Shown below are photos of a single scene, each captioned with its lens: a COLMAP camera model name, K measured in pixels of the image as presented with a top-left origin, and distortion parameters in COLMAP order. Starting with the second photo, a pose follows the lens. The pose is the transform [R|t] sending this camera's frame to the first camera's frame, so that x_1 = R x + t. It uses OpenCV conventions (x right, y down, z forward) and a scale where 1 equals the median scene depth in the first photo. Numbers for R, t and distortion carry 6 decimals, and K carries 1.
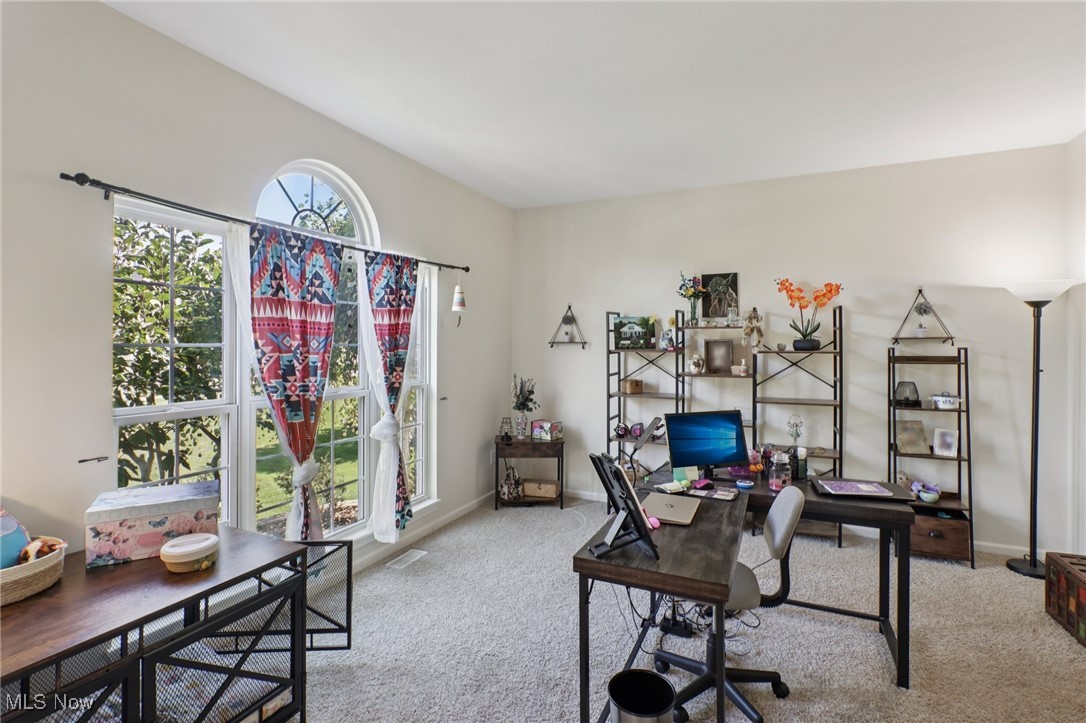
lens RADIAL K [[506.9, 0, 540.0], [0, 506.9, 356.8], [0, 0, 1]] dist [-0.008656, 0.001423]
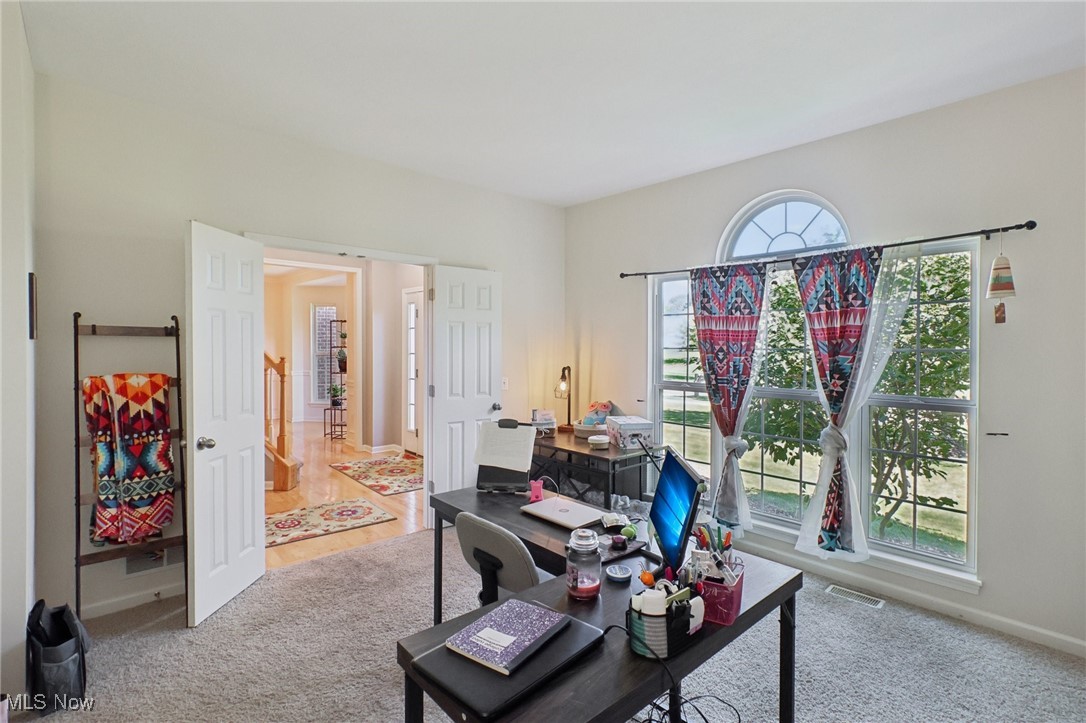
lens RADIAL K [[506.9, 0, 540.0], [0, 506.9, 356.8], [0, 0, 1]] dist [-0.008656, 0.001423]
pose [[-0.392859, 0.019534, -0.919391, 0.823565], [-0.030034, 0.998968, 0.034059, -0.027600], [0.919108, 0.040994, -0.391867, 0.927245]]
